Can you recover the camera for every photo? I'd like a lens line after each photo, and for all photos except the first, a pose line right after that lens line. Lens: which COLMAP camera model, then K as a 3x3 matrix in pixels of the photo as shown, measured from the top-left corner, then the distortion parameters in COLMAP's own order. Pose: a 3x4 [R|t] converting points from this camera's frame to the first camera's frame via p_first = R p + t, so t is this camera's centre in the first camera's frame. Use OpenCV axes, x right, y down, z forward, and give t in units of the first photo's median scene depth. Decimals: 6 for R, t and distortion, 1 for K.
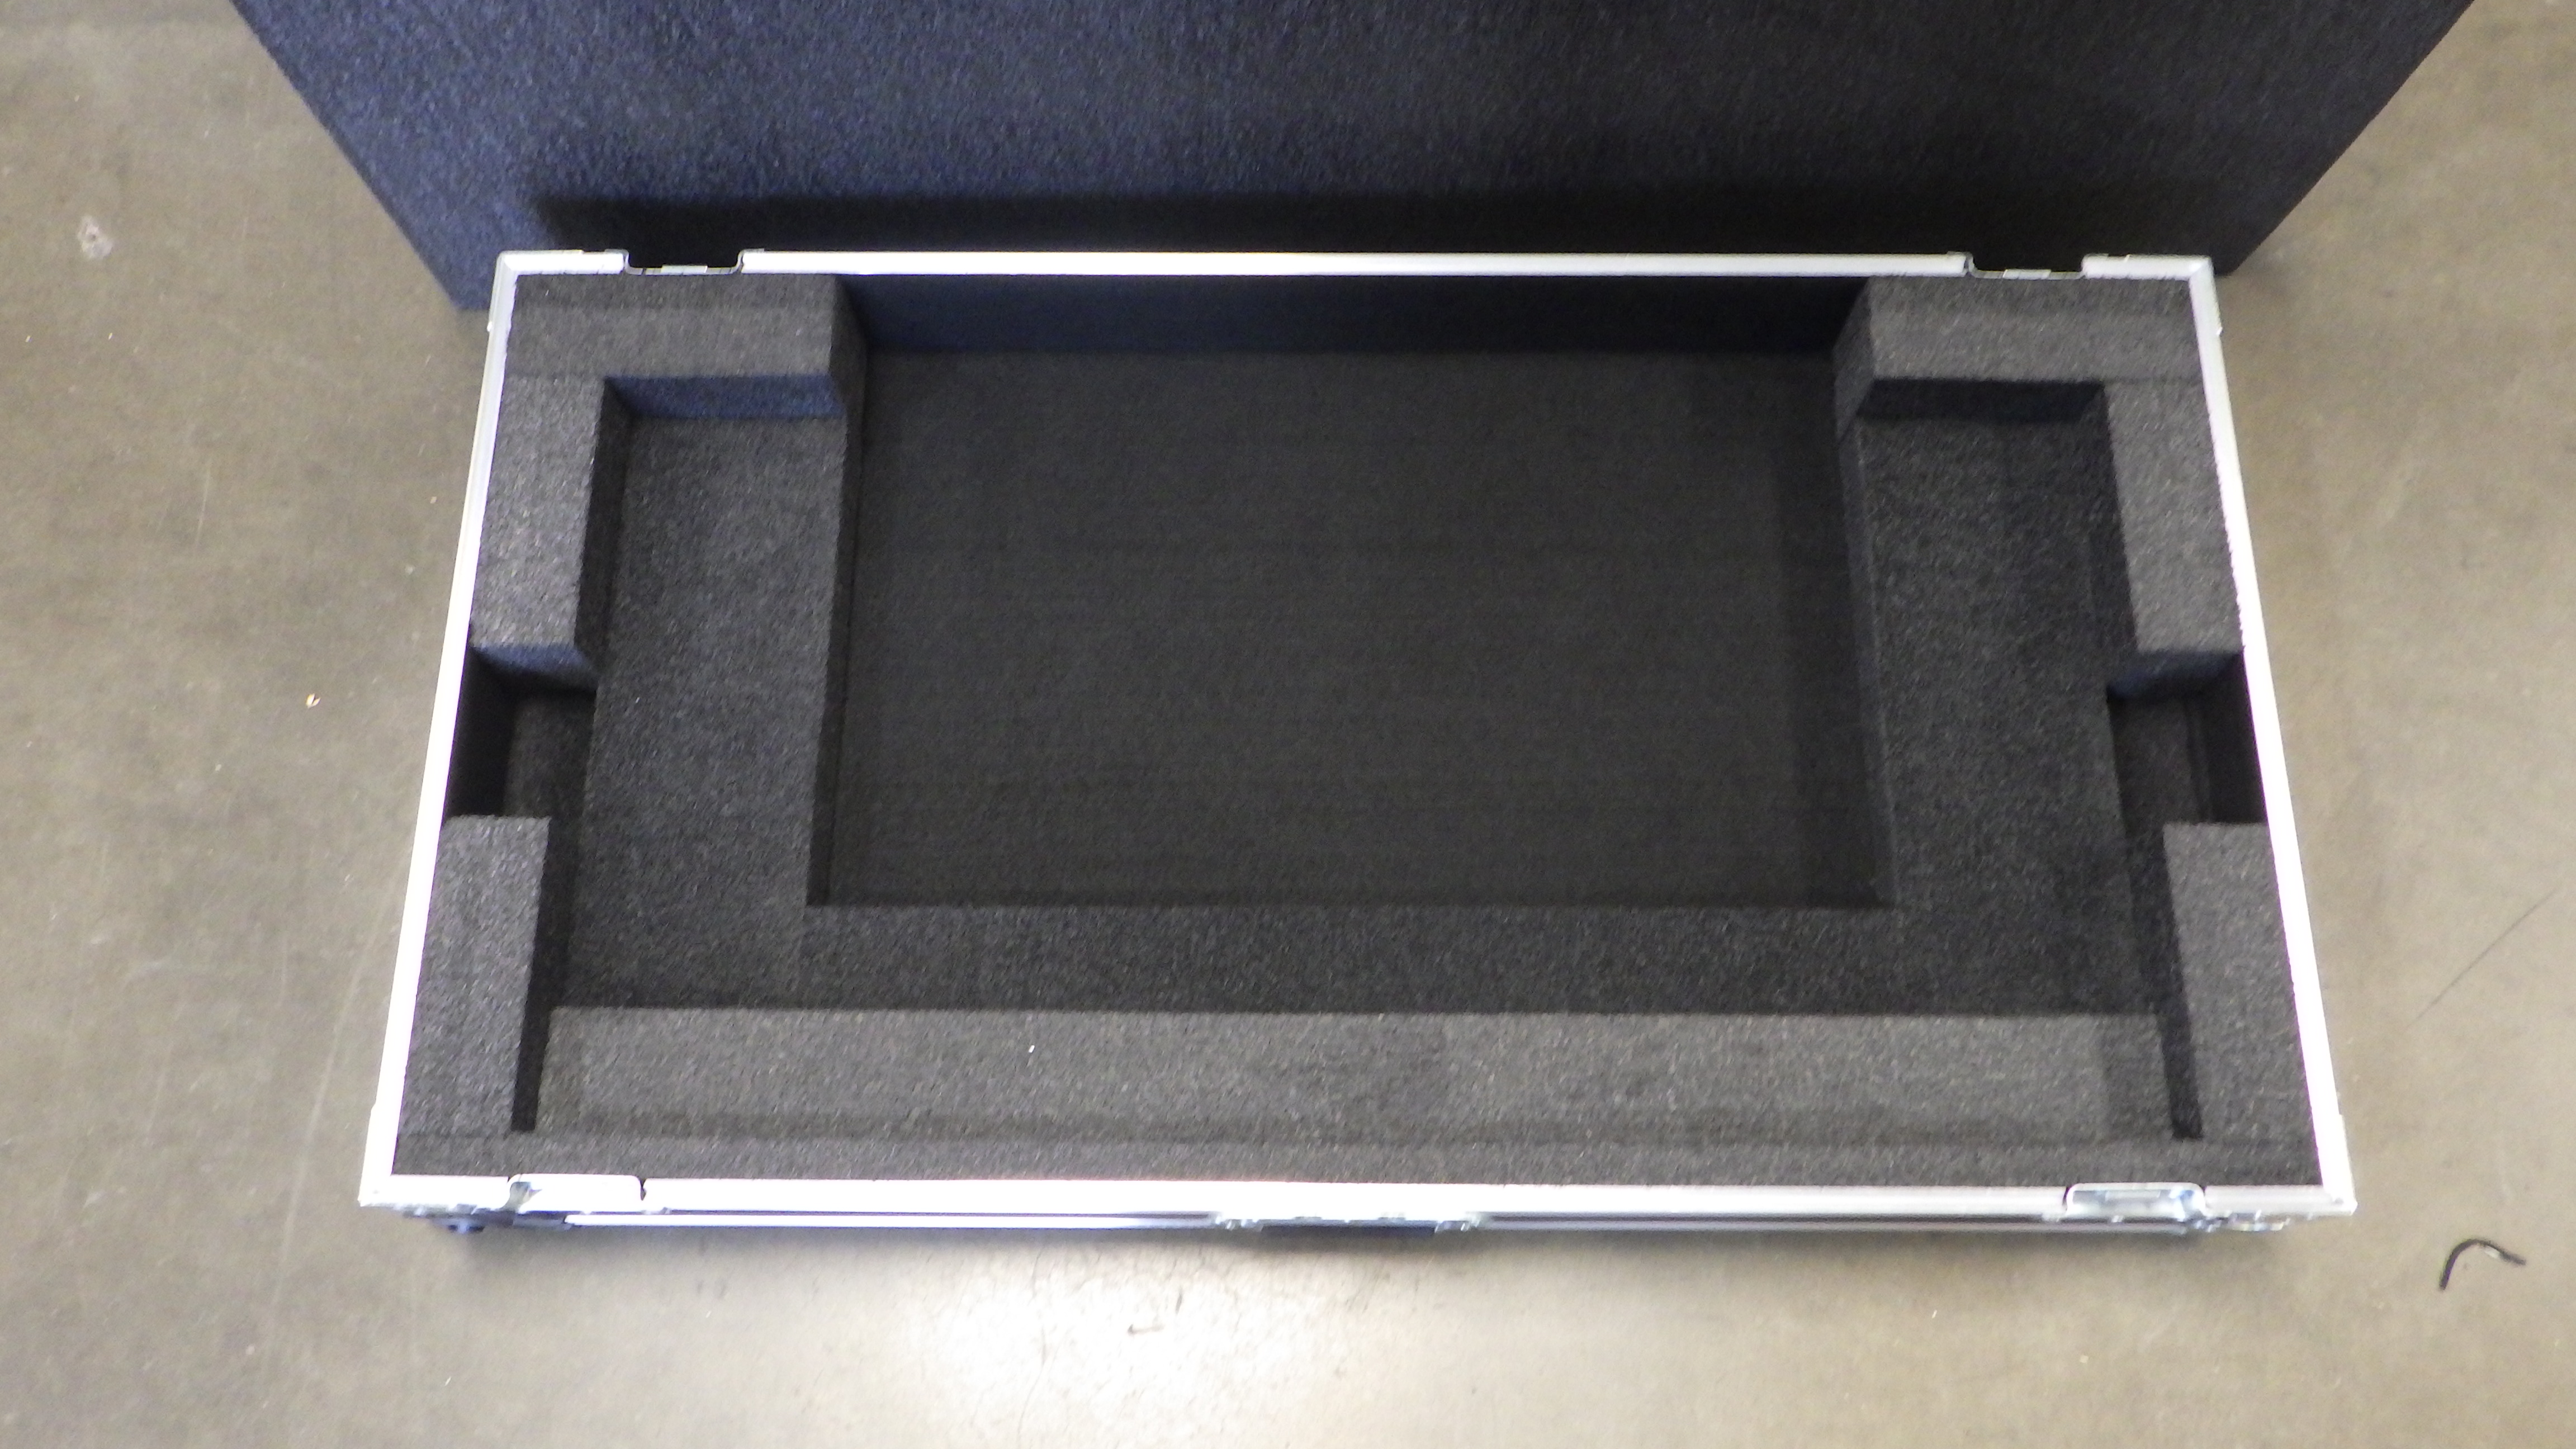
lens RADIAL K [[2094.9, 0, 1288.8], [0, 2094.9, 689.1], [0, 0, 1]] dist [0.000435, 0.001921]
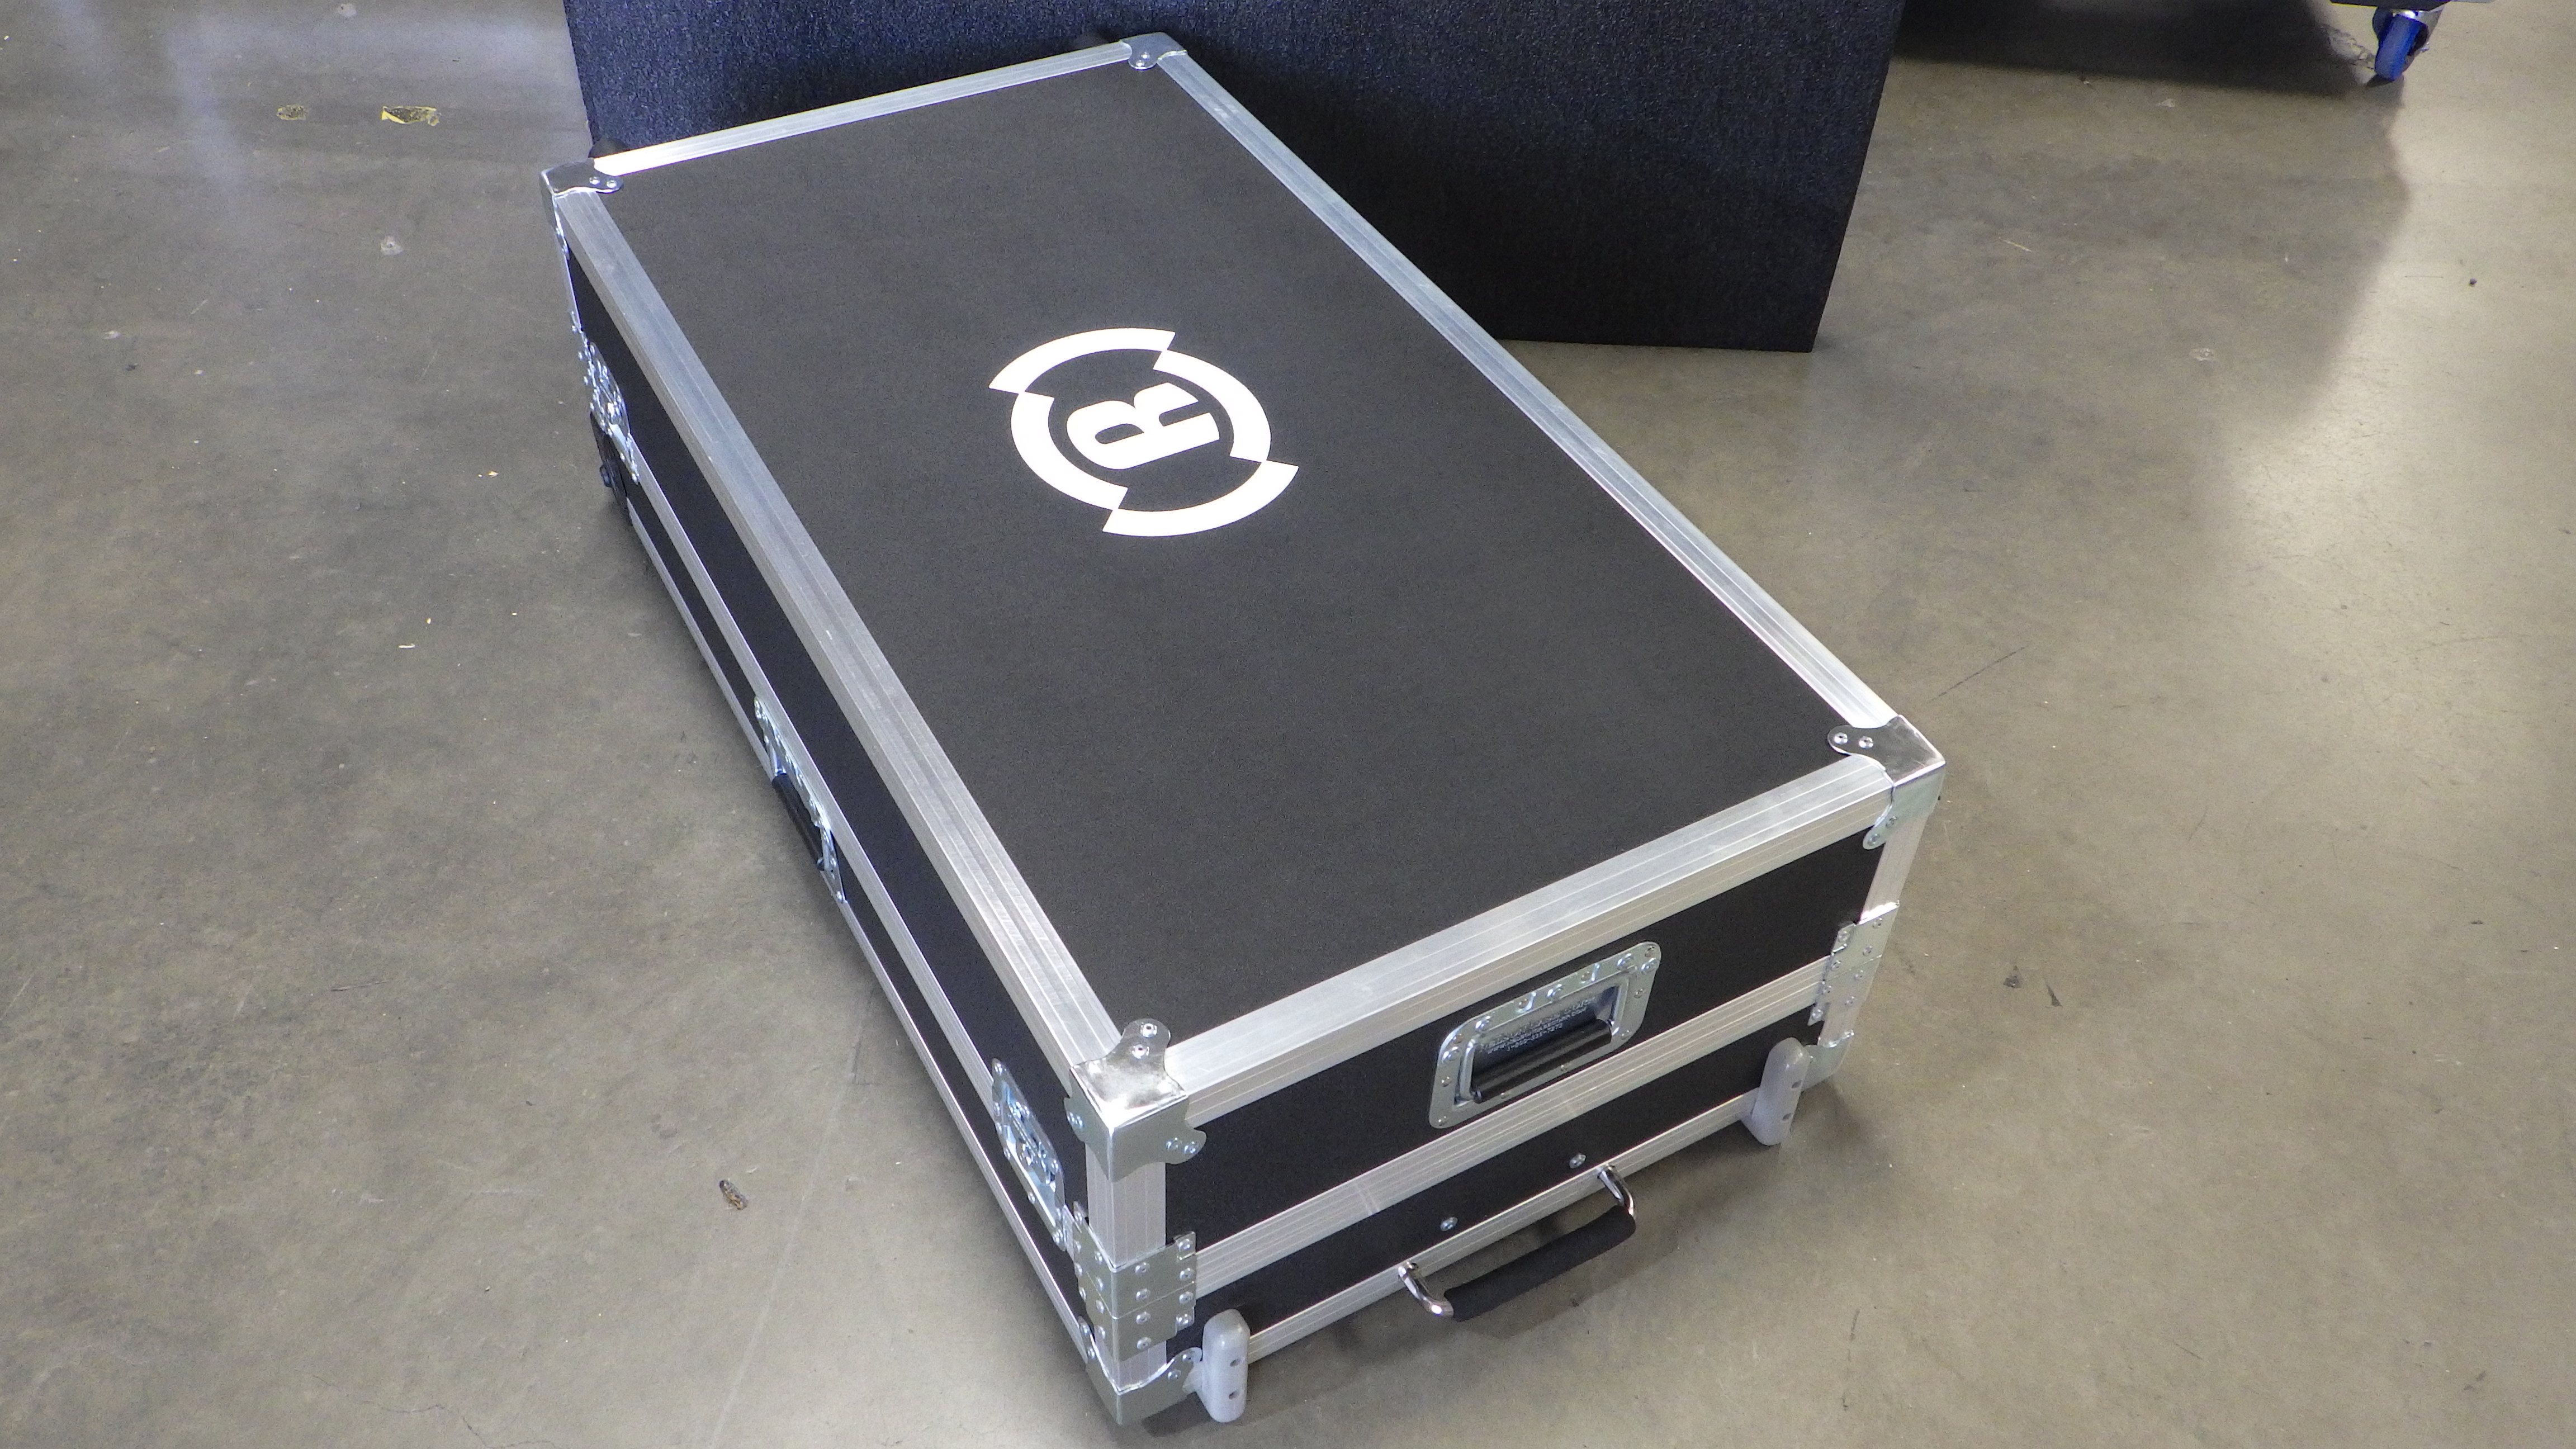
lens RADIAL K [[2094.9, 0, 1278.3], [0, 2094.9, 710.8], [0, 0, 1]] dist [0.000435, 0.001921]
pose [[0.997410, 0.070729, -0.013072, 0.125873], [-0.069147, 0.892864, -0.444986, 0.830095], [-0.019802, 0.444738, 0.895442, -0.245489]]
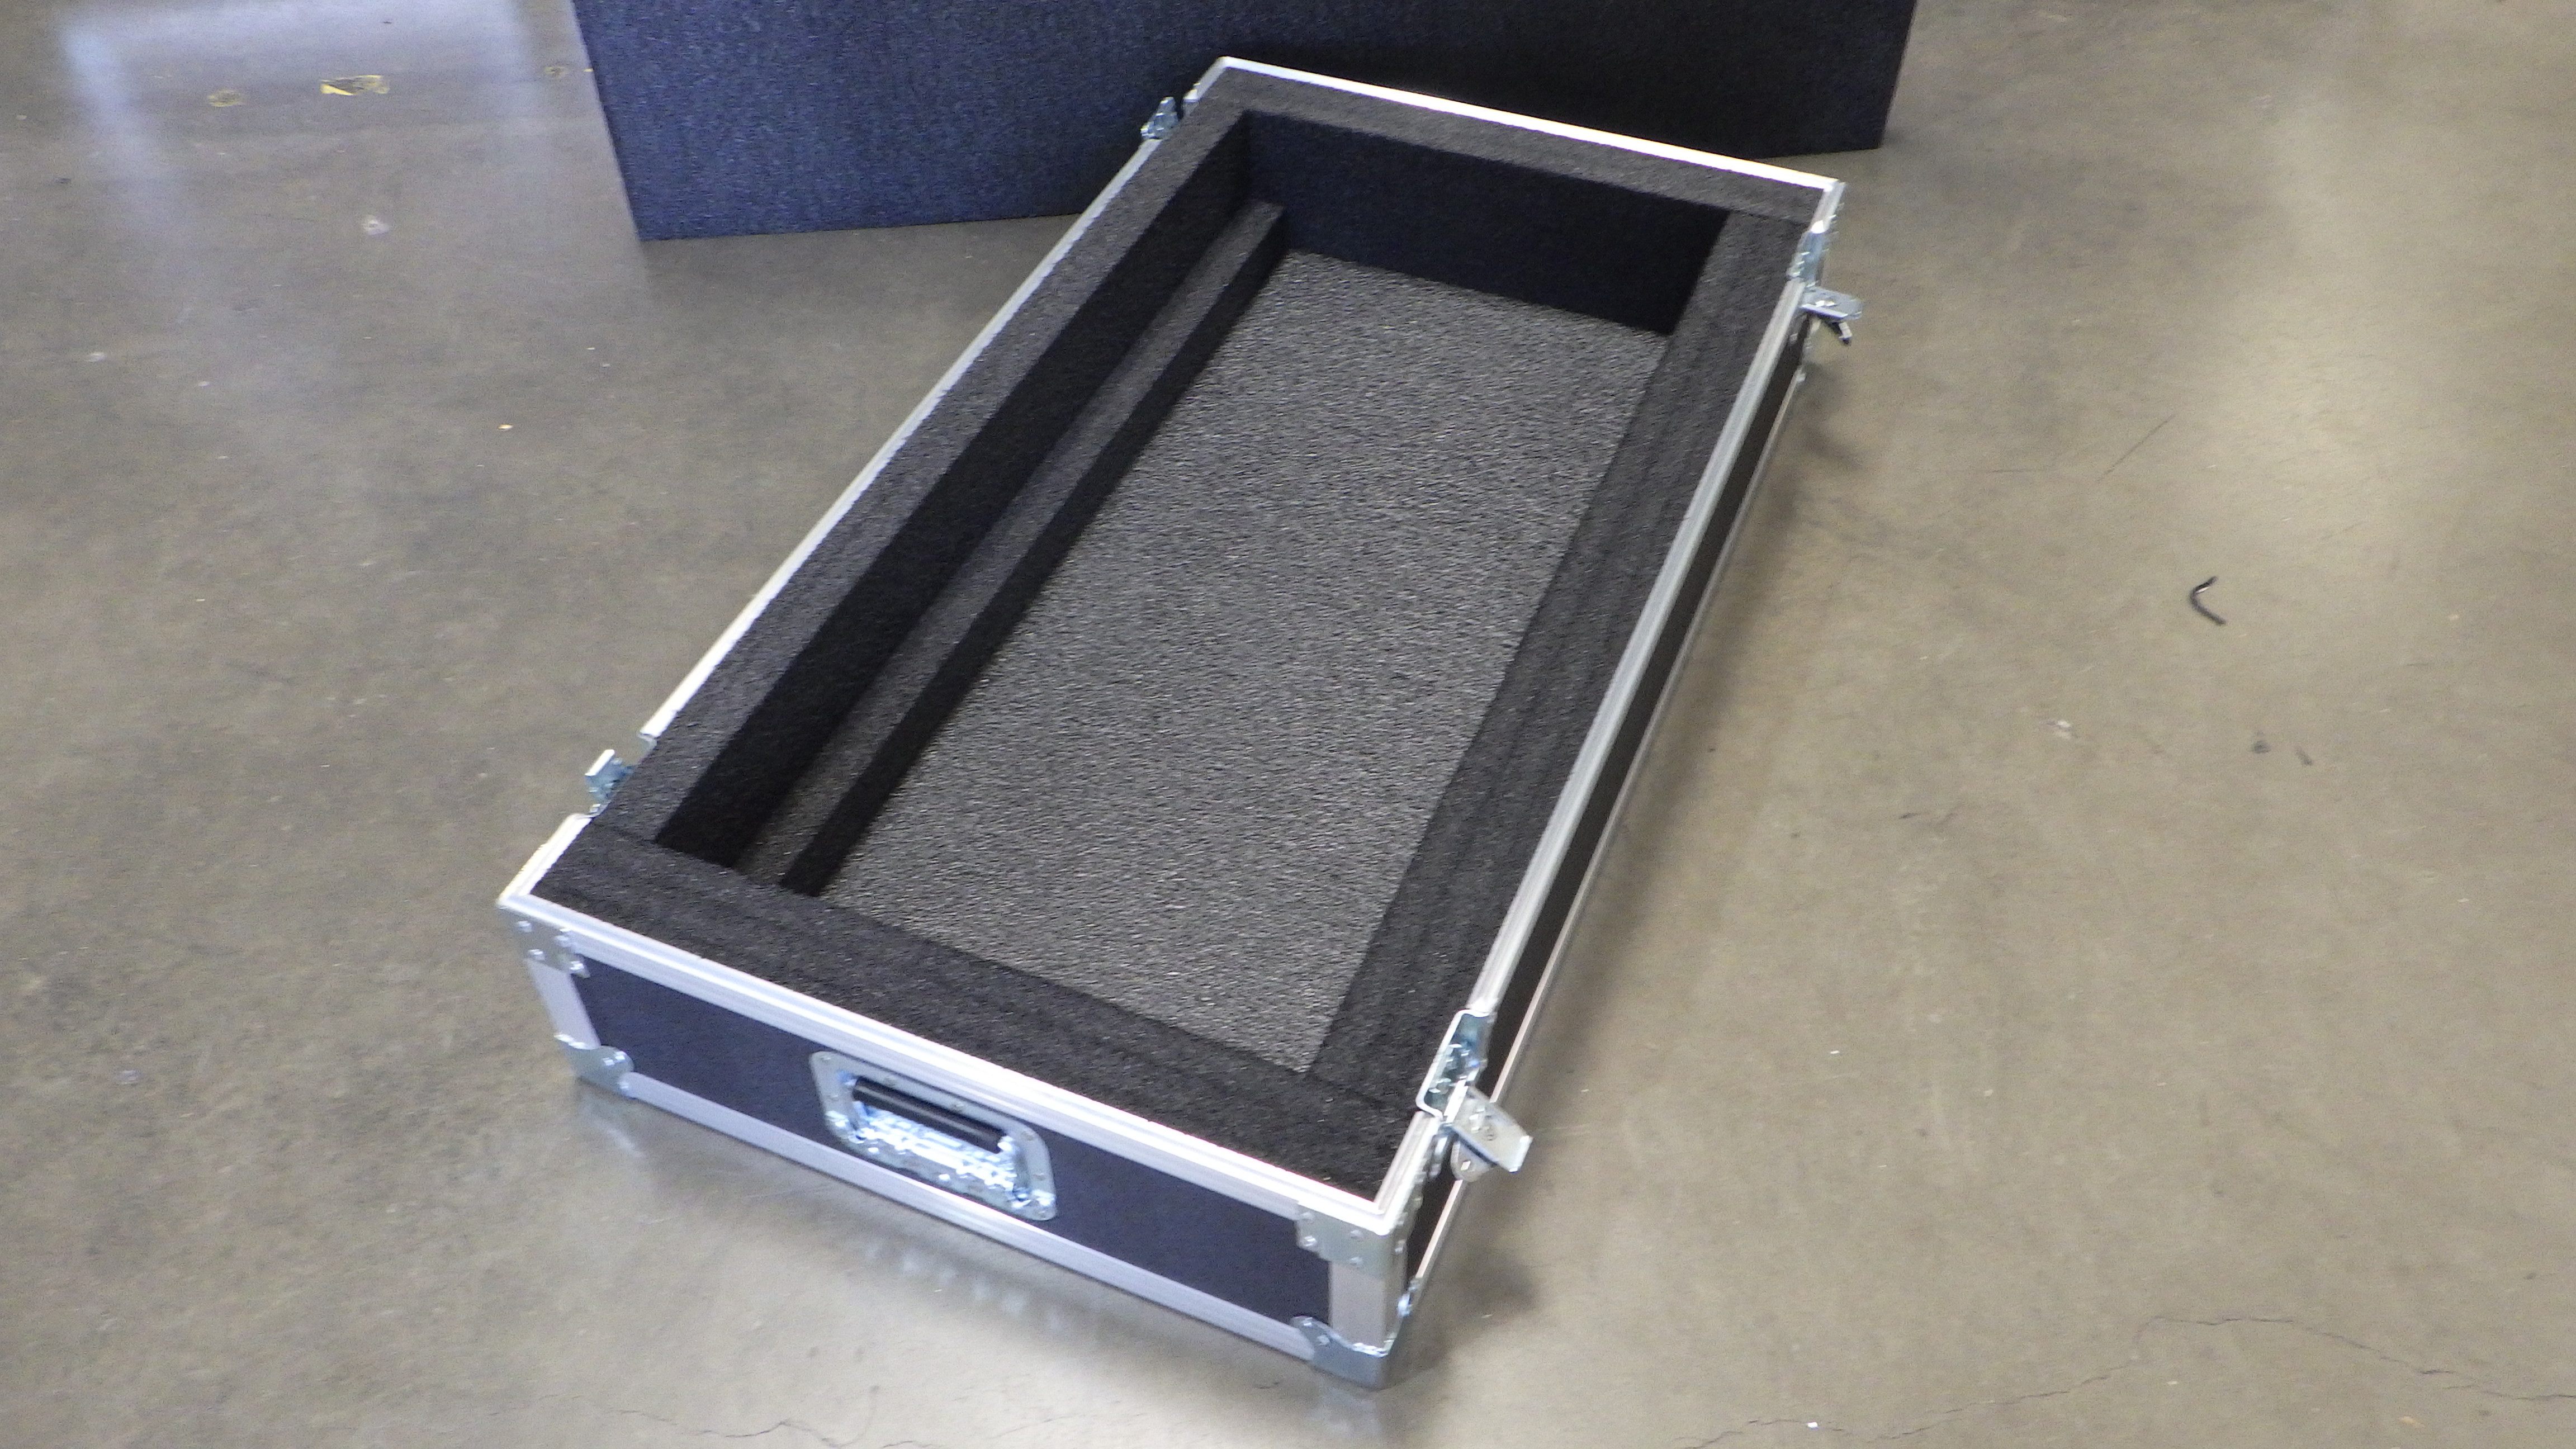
lens RADIAL K [[2094.9, 0, 1280.3], [0, 2094.9, 710.0], [0, 0, 1]] dist [0.000435, 0.001921]
pose [[0.996265, -0.069511, 0.051218, -0.074368], [0.084327, 0.910750, -0.404256, 0.815286], [-0.018547, 0.407066, 0.913211, -0.180652]]
